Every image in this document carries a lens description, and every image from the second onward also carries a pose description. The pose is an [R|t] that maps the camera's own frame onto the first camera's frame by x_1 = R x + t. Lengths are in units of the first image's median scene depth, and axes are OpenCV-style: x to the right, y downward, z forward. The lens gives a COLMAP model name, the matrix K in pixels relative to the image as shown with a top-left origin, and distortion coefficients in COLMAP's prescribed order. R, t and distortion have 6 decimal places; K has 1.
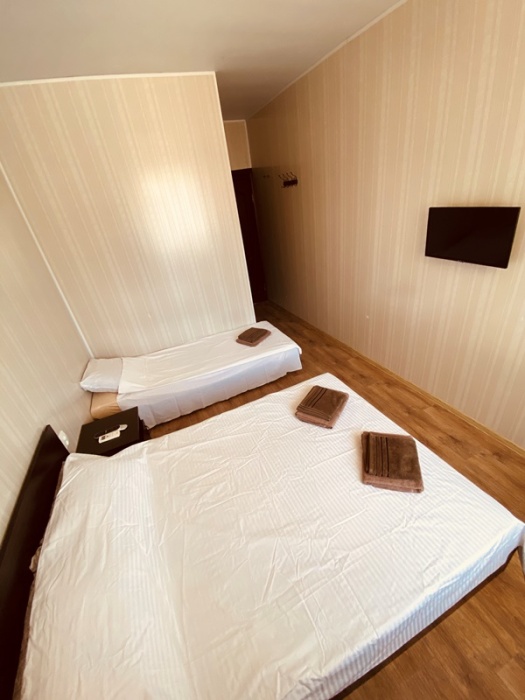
lens RADIAL K [[289.8, 0, 264.8], [0, 289.8, 347.7], [0, 0, 1]] dist [0.046192, -0.025334]
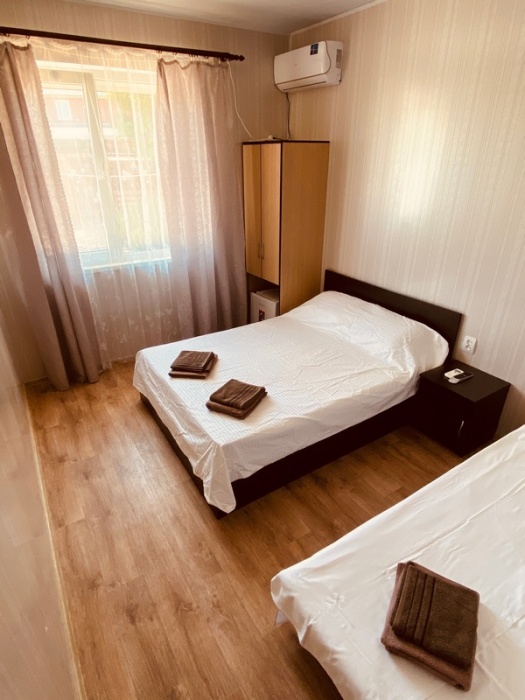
lens RADIAL K [[386.8, 0, 261.4], [0, 386.8, 346.2], [0, 0, 1]] dist [0.055600, -0.048537]
pose [[-0.979721, 0.189832, -0.064120, 0.123555], [0.054633, 0.560971, 0.826031, -0.640664], [0.192777, 0.805776, -0.559966, 1.146150]]
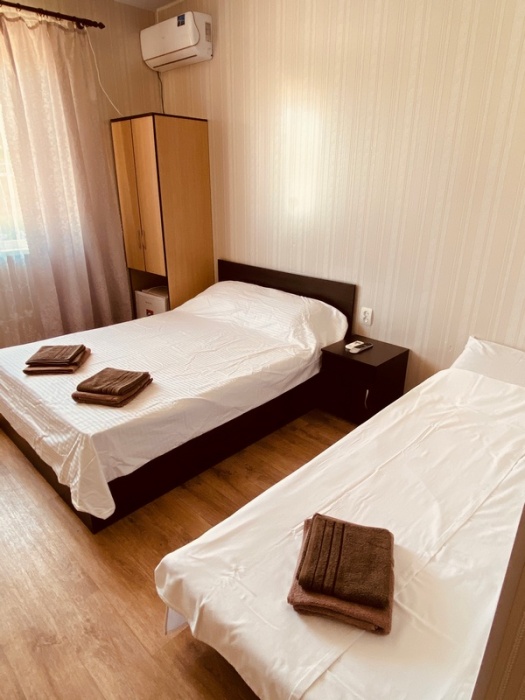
lens RADIAL K [[425.2, 0, 262.5], [0, 425.2, 350.0], [0, 0, 1]] dist [0.042948, -0.045203]
pose [[-0.921436, 0.255320, -0.292861, 0.103673], [-0.070908, 0.630599, 0.772863, -0.528931], [0.382006, 0.732910, -0.562952, 1.240737]]
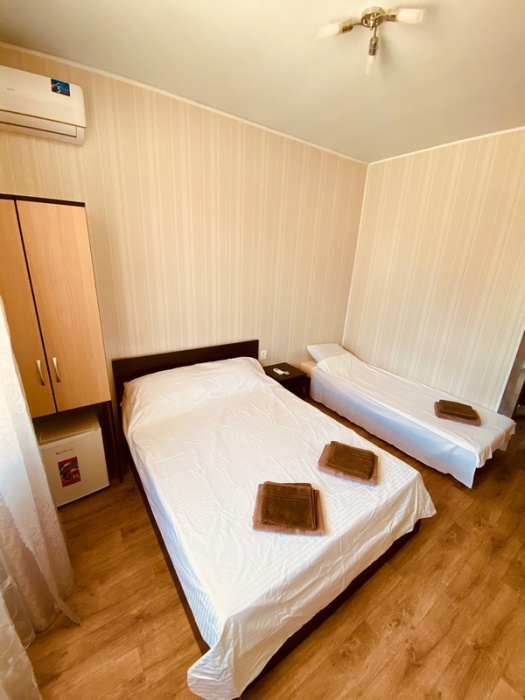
lens RADIAL K [[289.8, 0, 264.8], [0, 289.8, 347.7], [0, 0, 1]] dist [0.046192, -0.025334]
pose [[0.187097, 0.432124, -0.882192, 0.593499], [-0.533107, 0.798967, 0.278296, -0.149961], [0.825101, 0.418235, 0.379853, 0.214253]]
